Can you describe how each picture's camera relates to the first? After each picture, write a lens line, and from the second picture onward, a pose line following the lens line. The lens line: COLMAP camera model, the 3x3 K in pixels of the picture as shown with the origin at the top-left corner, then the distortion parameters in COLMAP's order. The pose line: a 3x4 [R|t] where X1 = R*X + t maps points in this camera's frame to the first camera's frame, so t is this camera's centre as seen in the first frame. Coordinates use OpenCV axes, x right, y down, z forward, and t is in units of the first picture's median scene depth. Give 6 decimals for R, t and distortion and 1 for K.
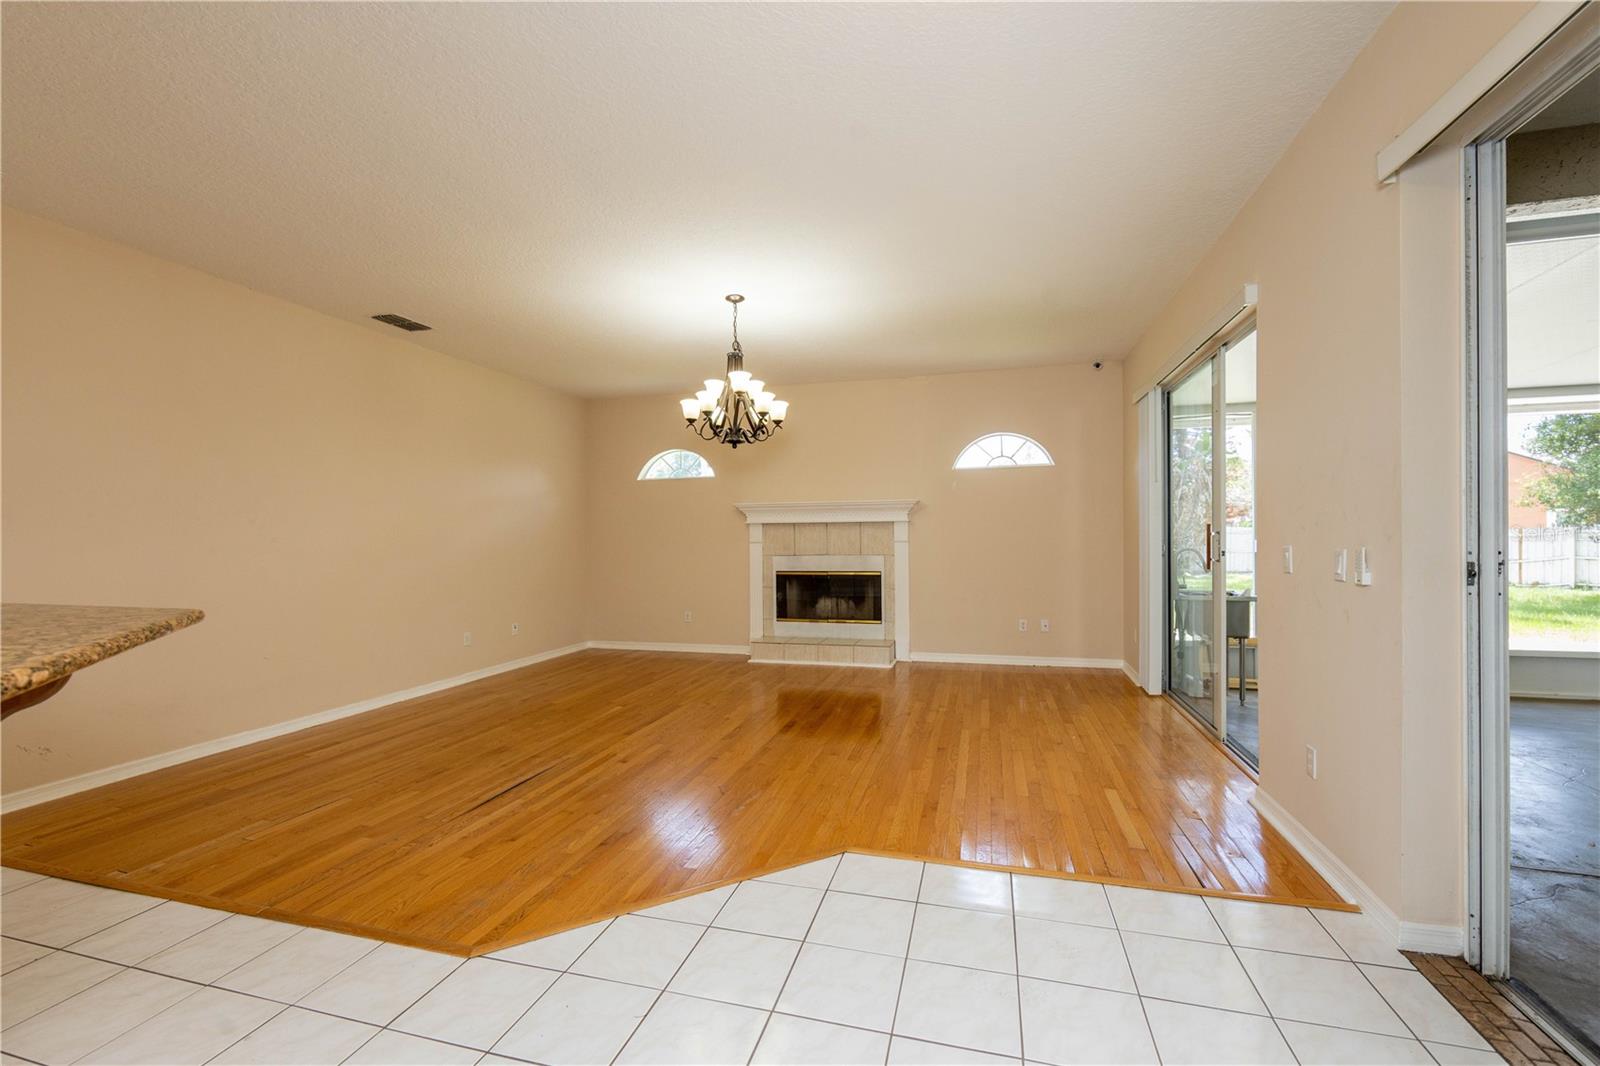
lens RADIAL K [[657.2, 0, 838.1], [0, 657.2, 535.3], [0, 0, 1]] dist [-0.002179, -0.000107]
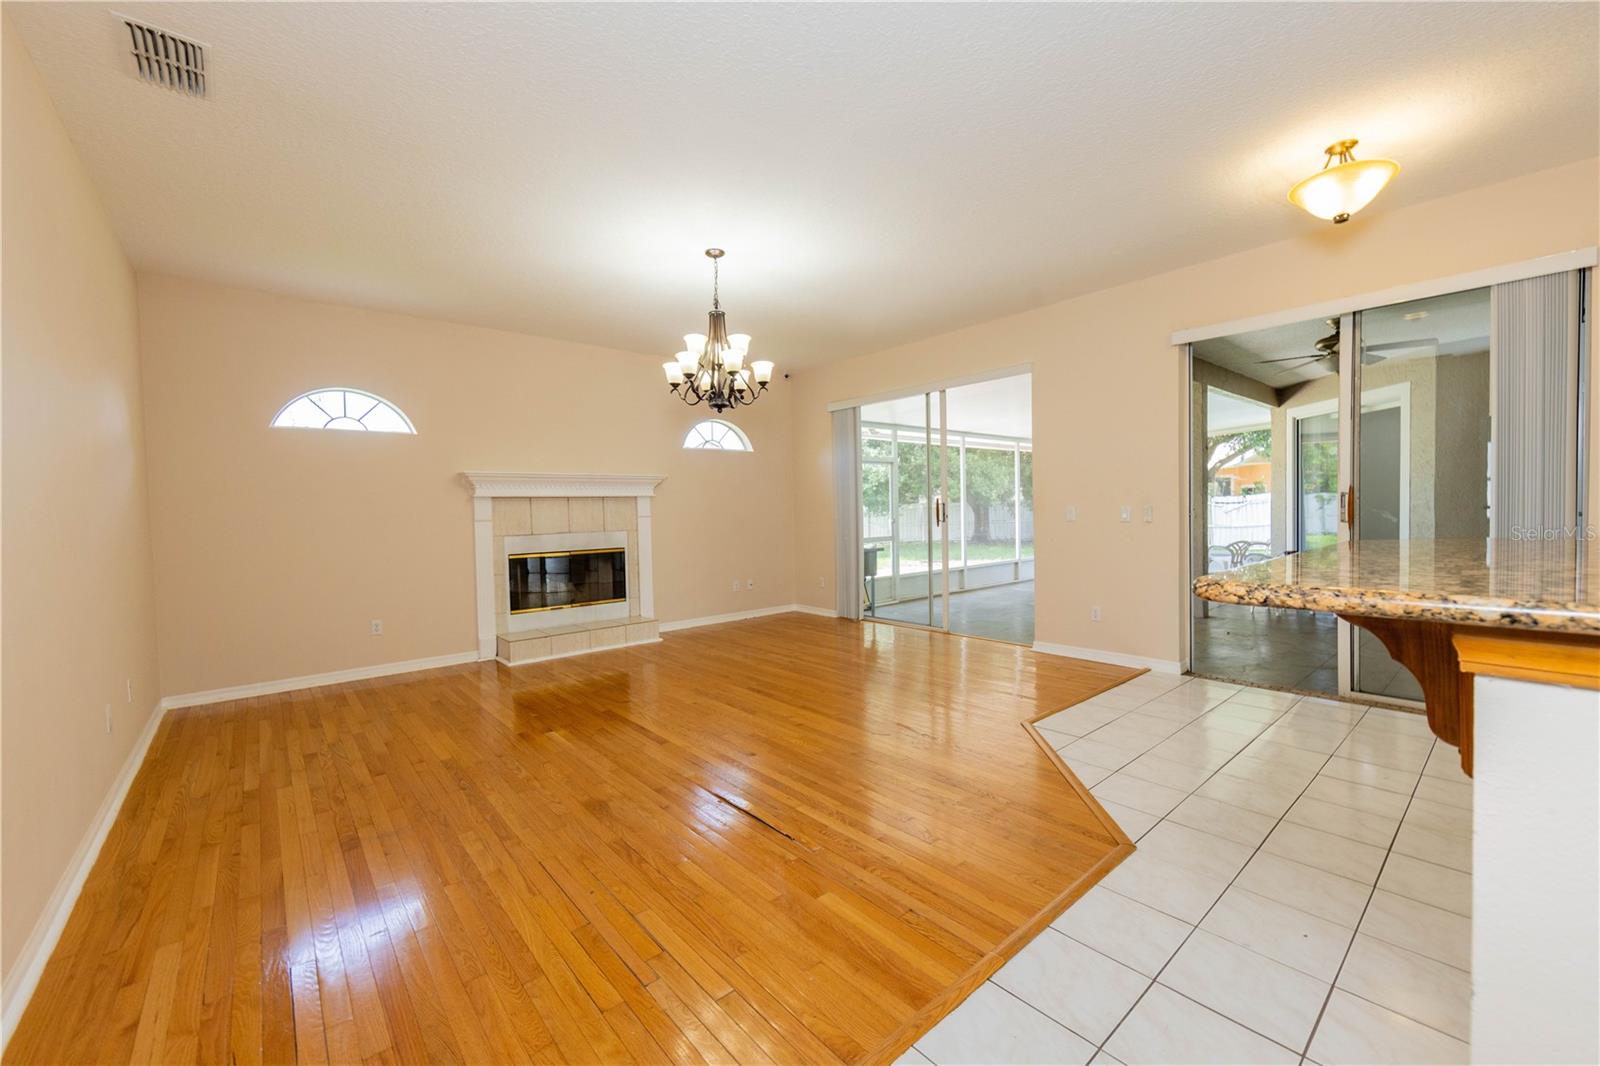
lens RADIAL K [[635.8, 0, 775.4], [0, 635.8, 533.5], [0, 0, 1]] dist [-0.000327, -0.000127]
pose [[0.579429, -0.032749, 0.814364, -0.839576], [0.015677, 0.999455, 0.029039, 0.014594], [-0.814872, -0.004059, 0.579627, 0.392878]]
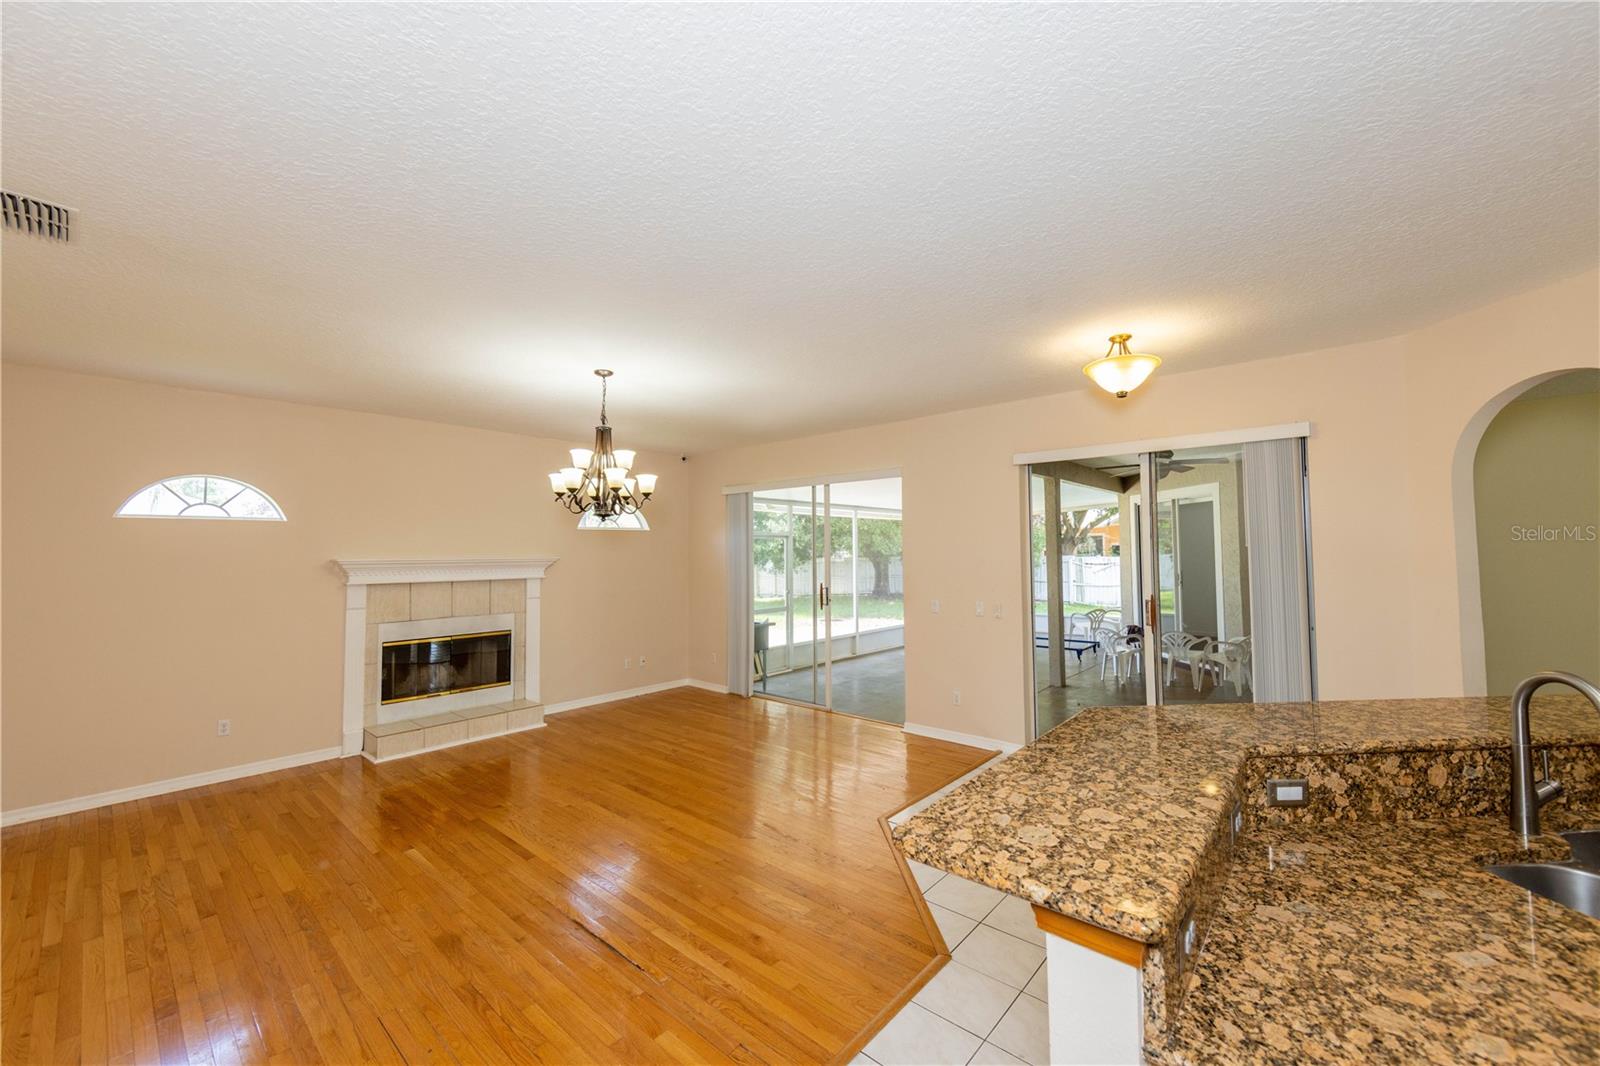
lens RADIAL K [[632.9, 0, 780.3], [0, 632.9, 528.8], [0, 0, 1]] dist [-0.000545, 0.000102]
pose [[0.456438, 0.040704, 0.888824, -0.860494], [-0.002074, 0.998999, -0.044685, -0.077509], [-0.889753, 0.018553, 0.456065, 0.319242]]
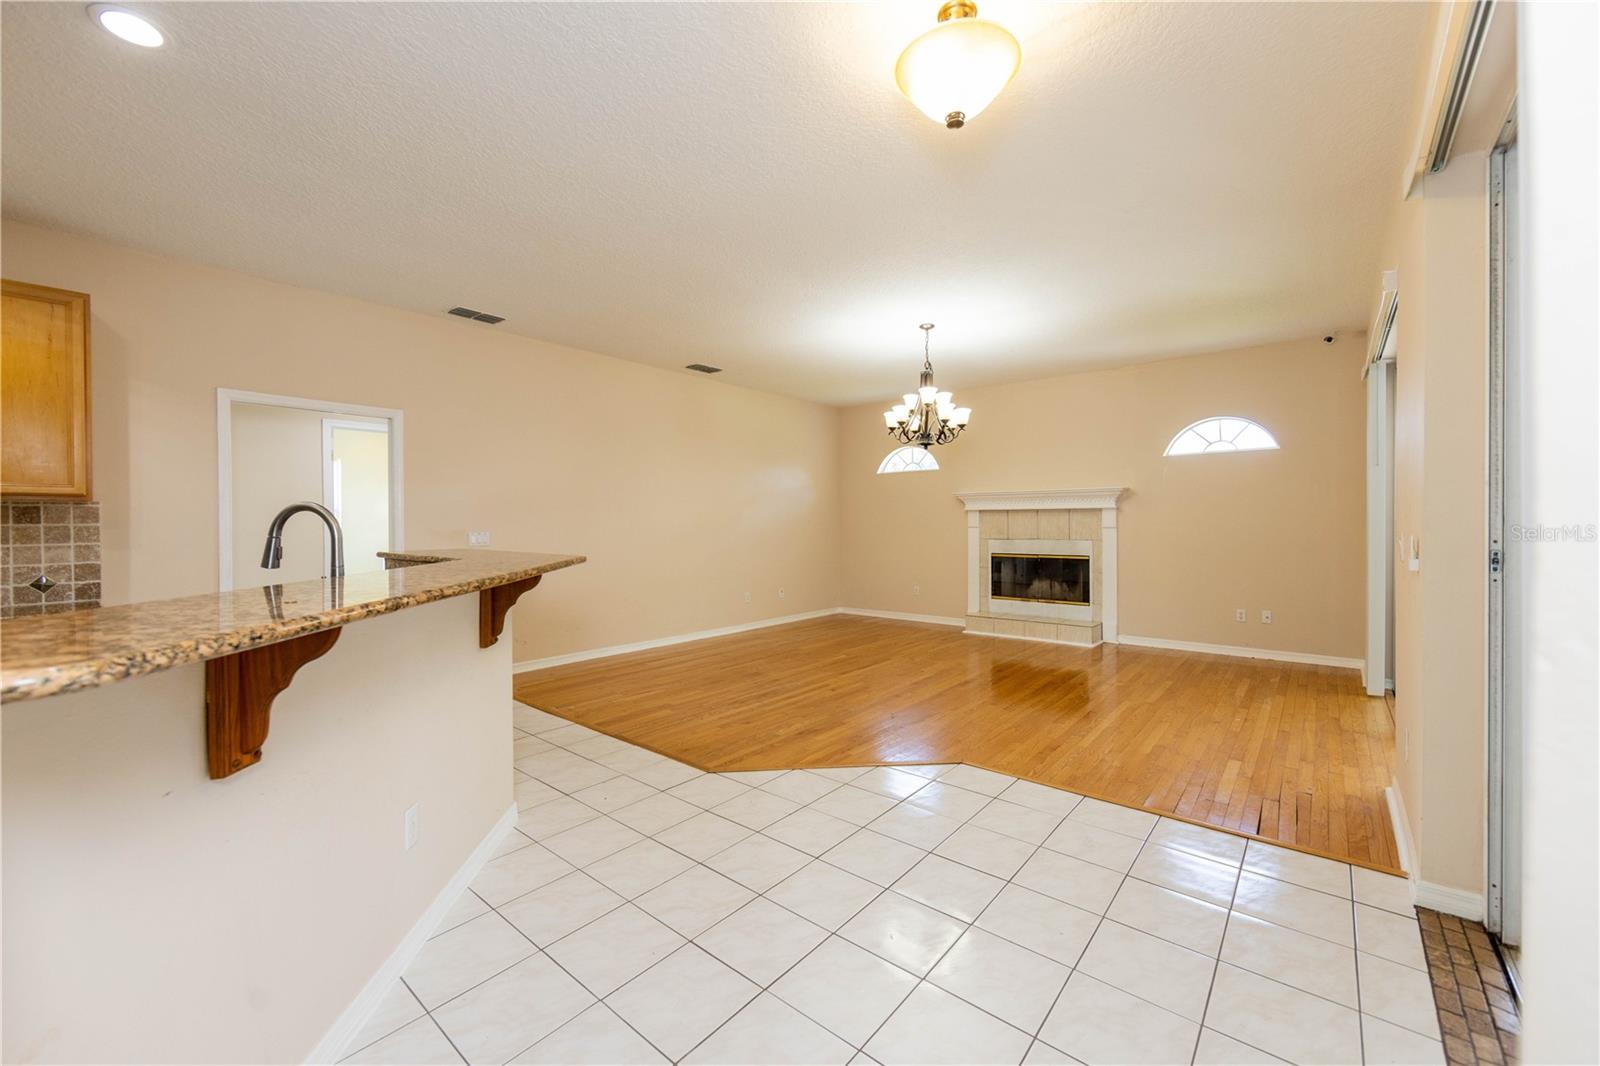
lens RADIAL K [[656.4, 0, 833.5], [0, 656.4, 524.2], [0, 0, 1]] dist [-0.000746, 0.000053]
pose [[0.908376, 0.007019, -0.418095, 0.192247], [-0.004463, 0.999965, 0.007092, -0.001664], [0.418130, -0.004576, 0.908376, -0.175348]]
